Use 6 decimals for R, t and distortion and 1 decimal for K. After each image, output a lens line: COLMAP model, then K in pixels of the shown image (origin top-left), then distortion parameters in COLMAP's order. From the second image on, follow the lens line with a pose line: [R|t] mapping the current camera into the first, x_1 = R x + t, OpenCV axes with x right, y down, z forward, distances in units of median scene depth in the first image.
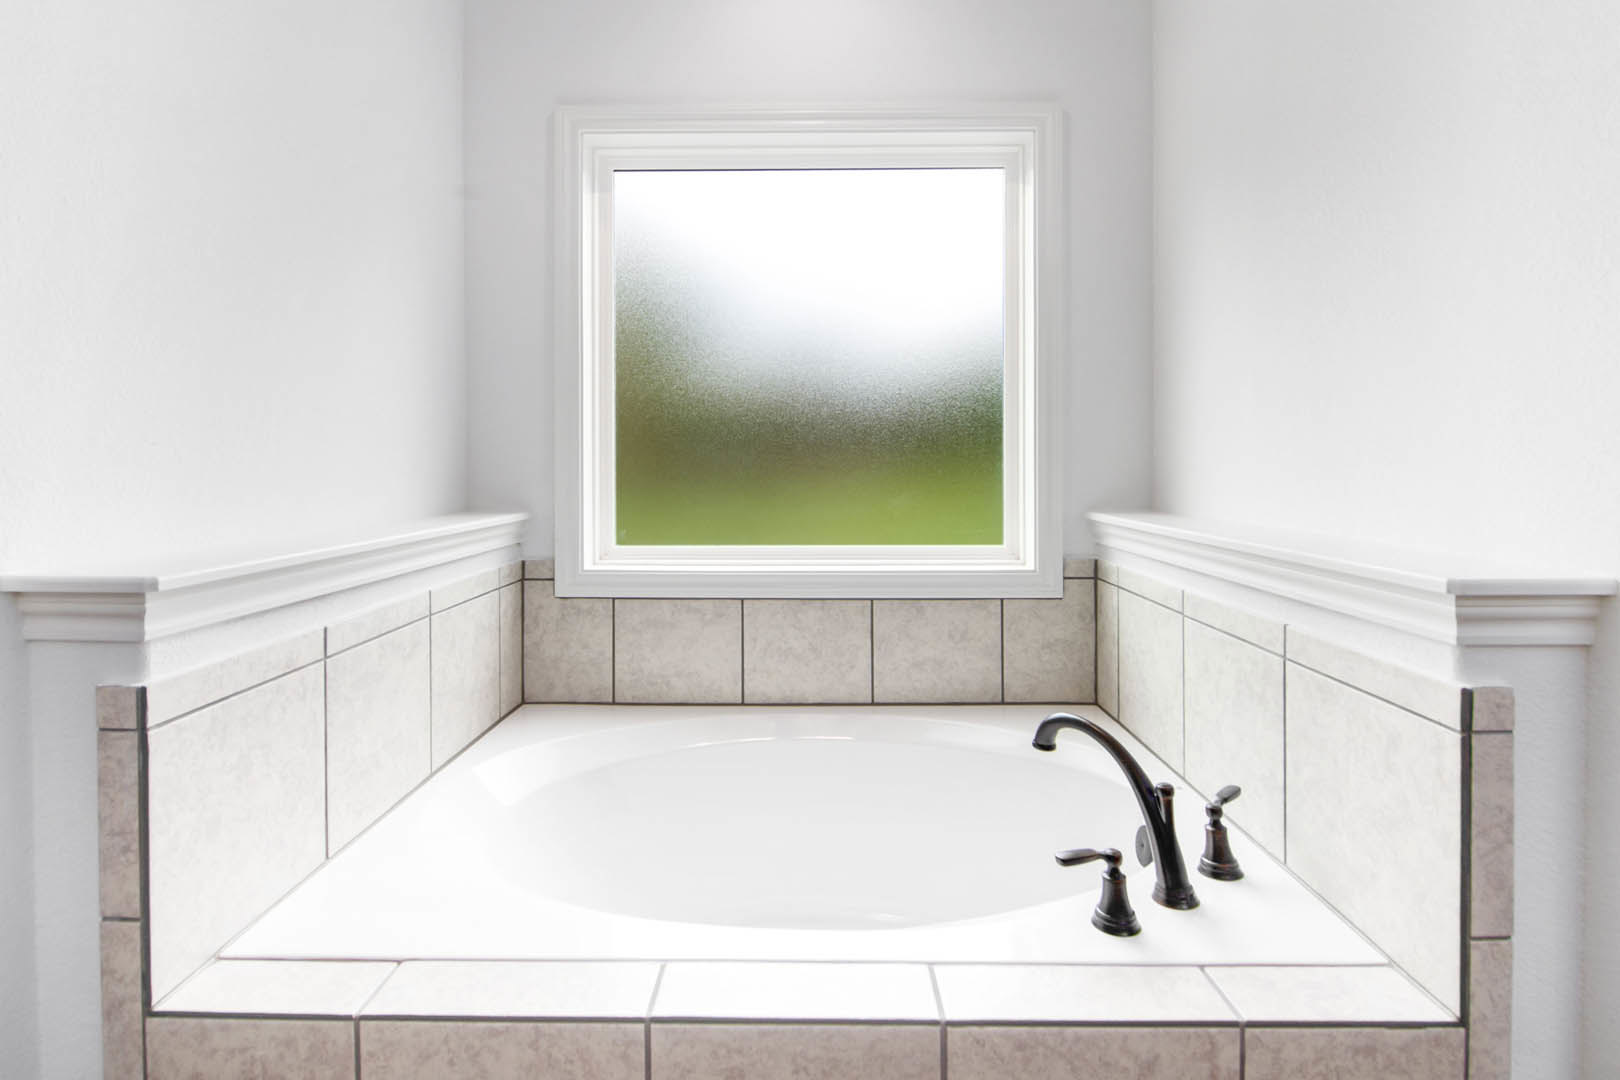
lens RADIAL K [[754.9, 0, 788.9], [0, 754.9, 454.7], [0, 0, 1]] dist [-0.006532, -0.000851]
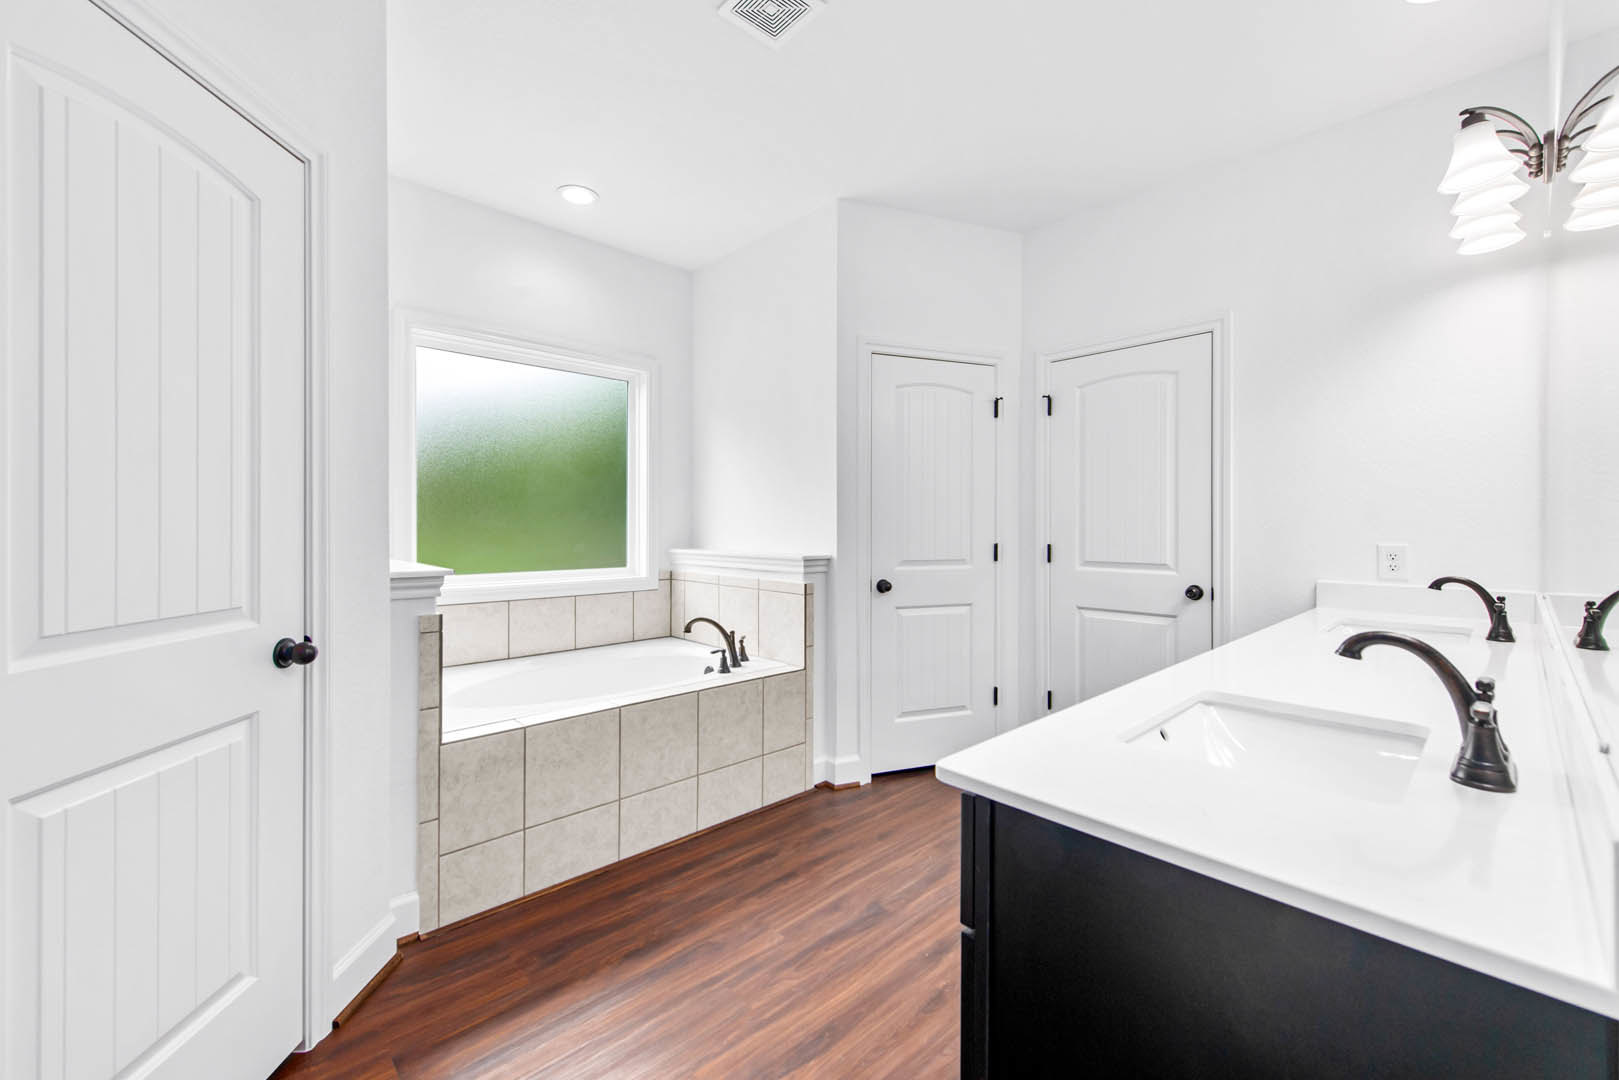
lens RADIAL K [[648.2, 0, 802.0], [0, 648.2, 529.4], [0, 0, 1]] dist [0.001773, -0.000002]
pose [[0.700604, -0.001769, 0.713548, -1.525726], [-0.006384, 0.999941, 0.008747, -0.002918], [-0.713521, -0.010683, 0.700552, -1.357166]]
